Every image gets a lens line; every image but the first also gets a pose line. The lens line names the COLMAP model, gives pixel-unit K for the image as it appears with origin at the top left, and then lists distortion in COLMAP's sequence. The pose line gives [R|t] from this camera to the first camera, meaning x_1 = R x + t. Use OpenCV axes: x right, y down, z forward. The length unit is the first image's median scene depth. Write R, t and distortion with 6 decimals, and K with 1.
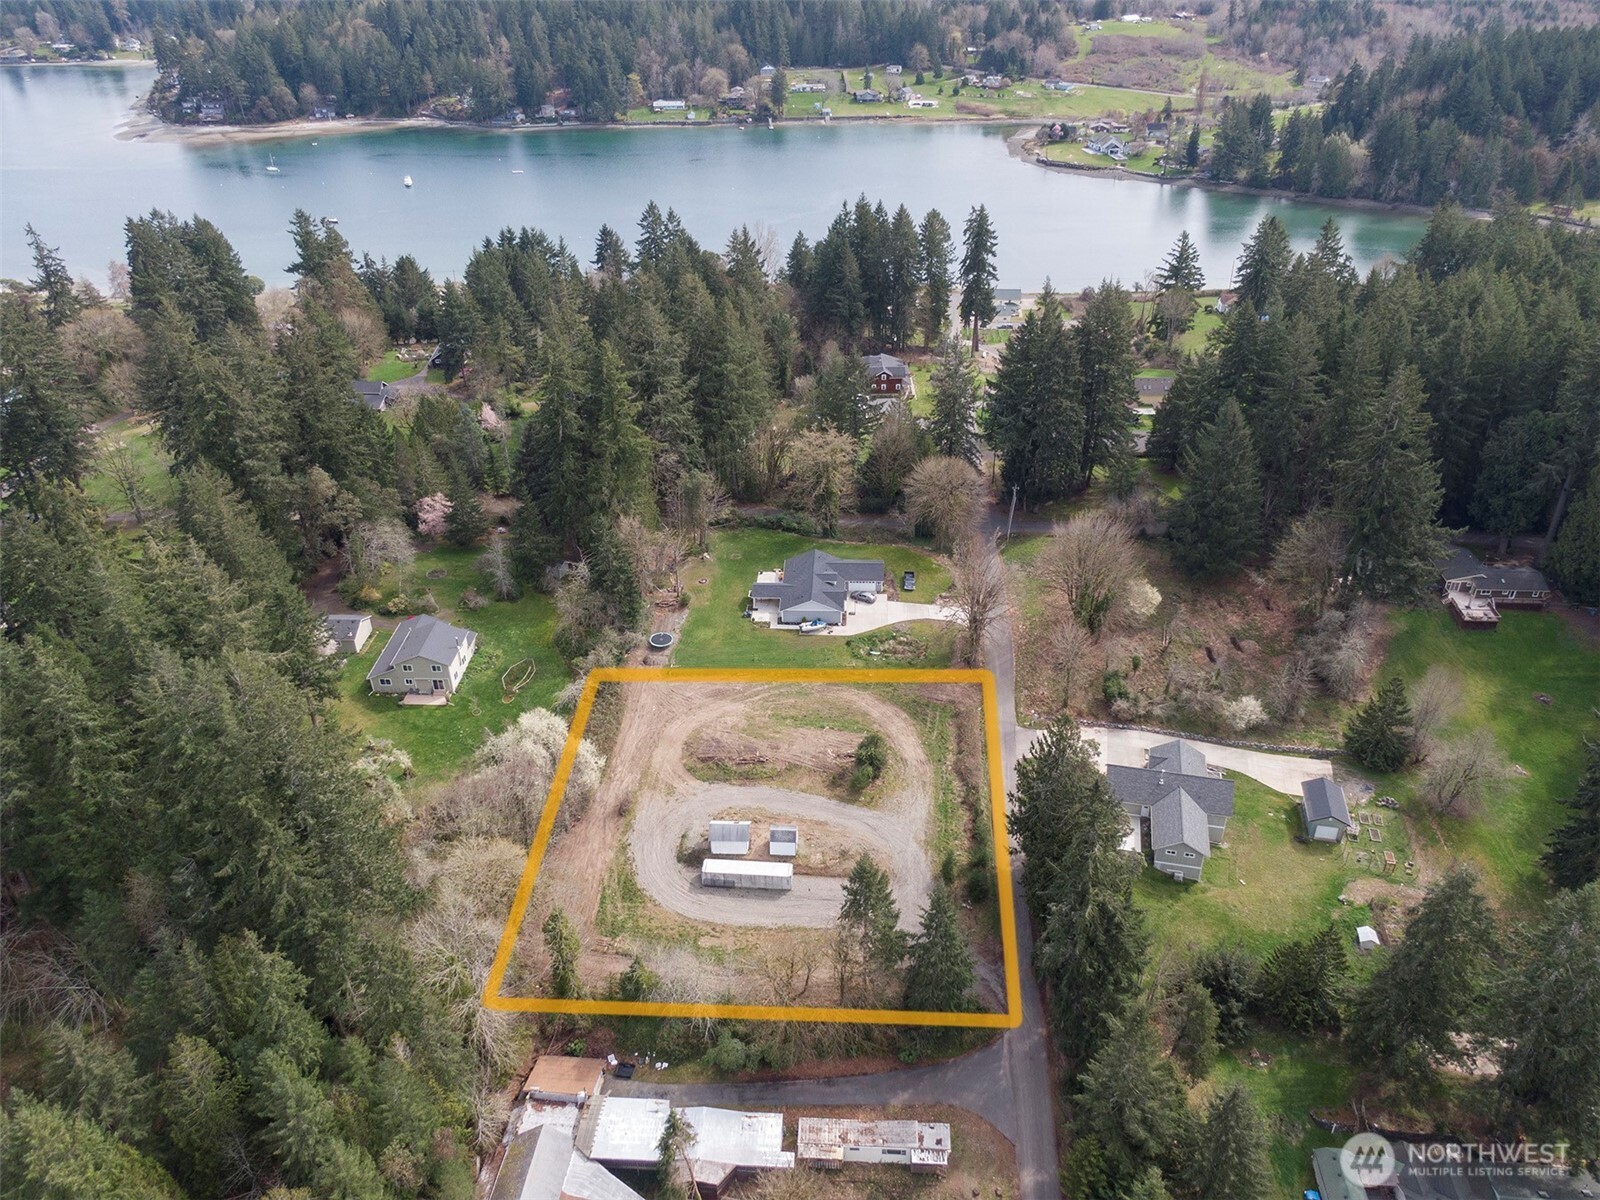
lens RADIAL K [[1197.5, 0, 802.5], [0, 1197.5, 596.1], [0, 0, 1]] dist [0.030969, -0.041888]
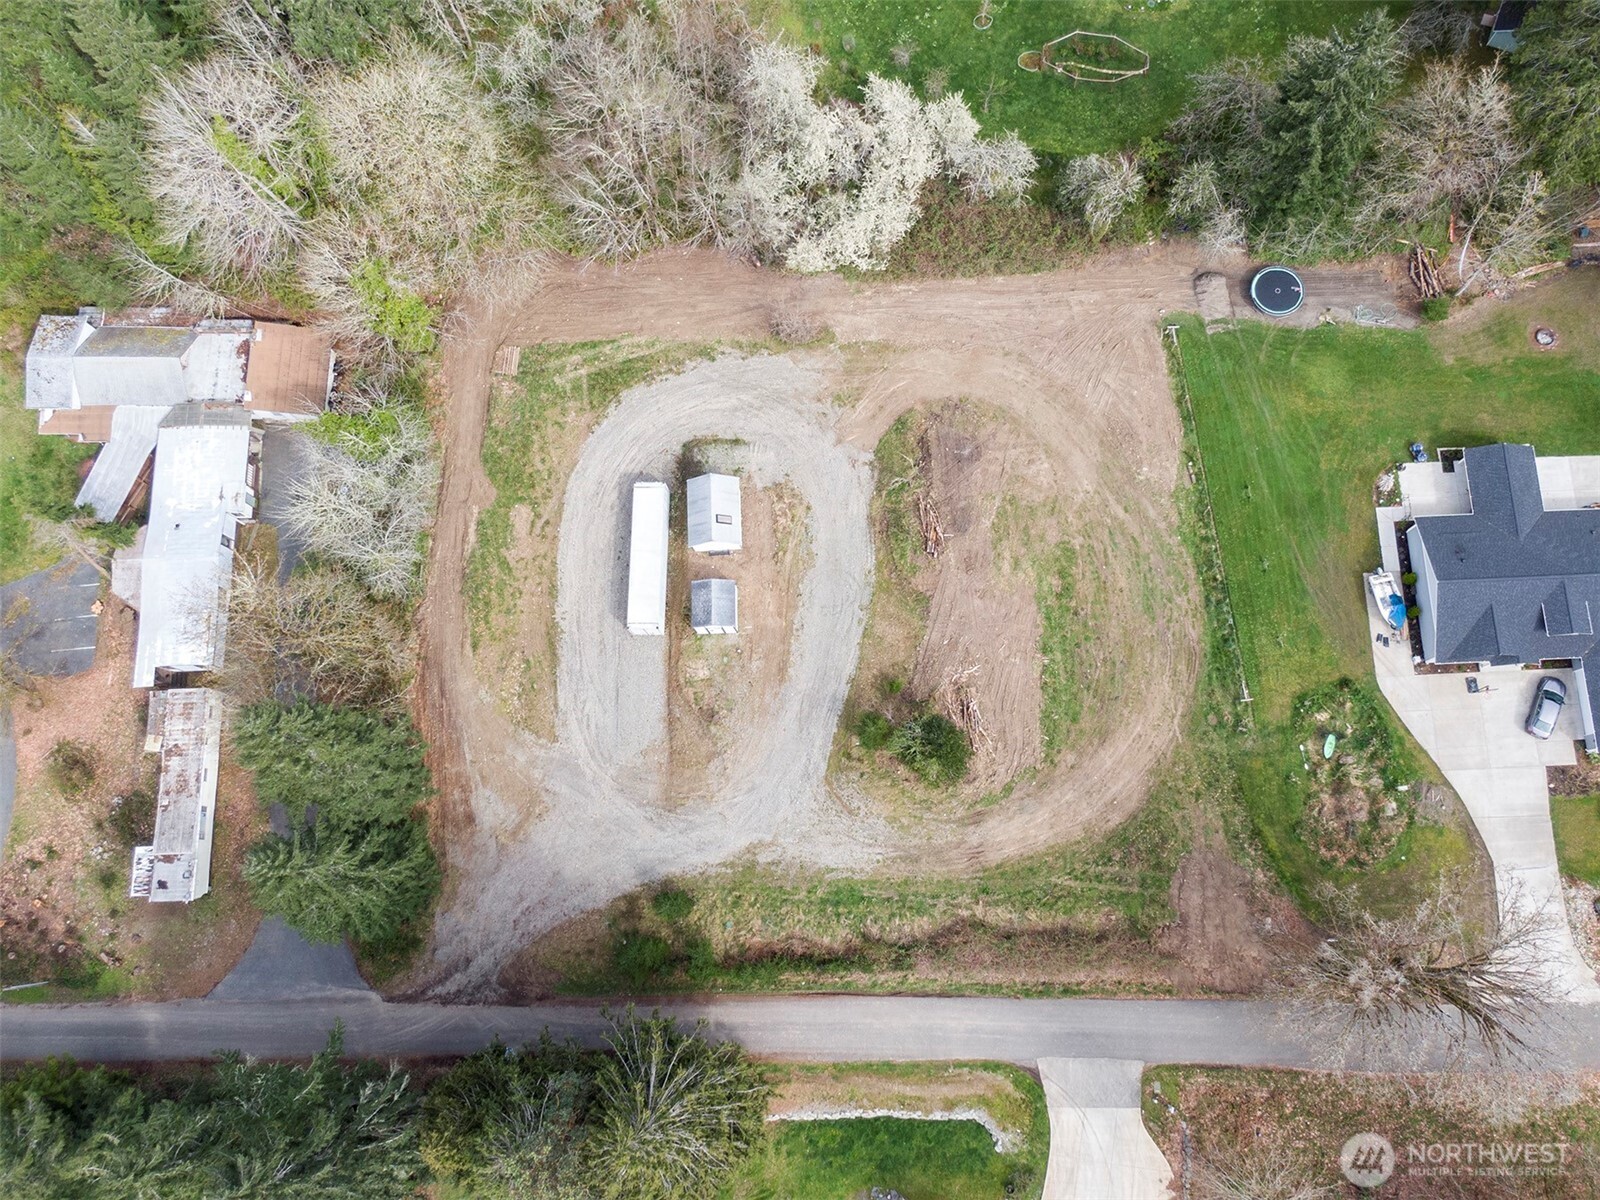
lens RADIAL K [[1425.1, 0, 813.7], [0, 1425.1, 638.1], [0, 0, 1]] dist [0.027506, -0.021893]
pose [[0.083482, 0.968655, -0.233962, 0.127863], [-0.511097, 0.243170, 0.824408, -0.295923], [0.855459, 0.050754, 0.515377, 0.557261]]
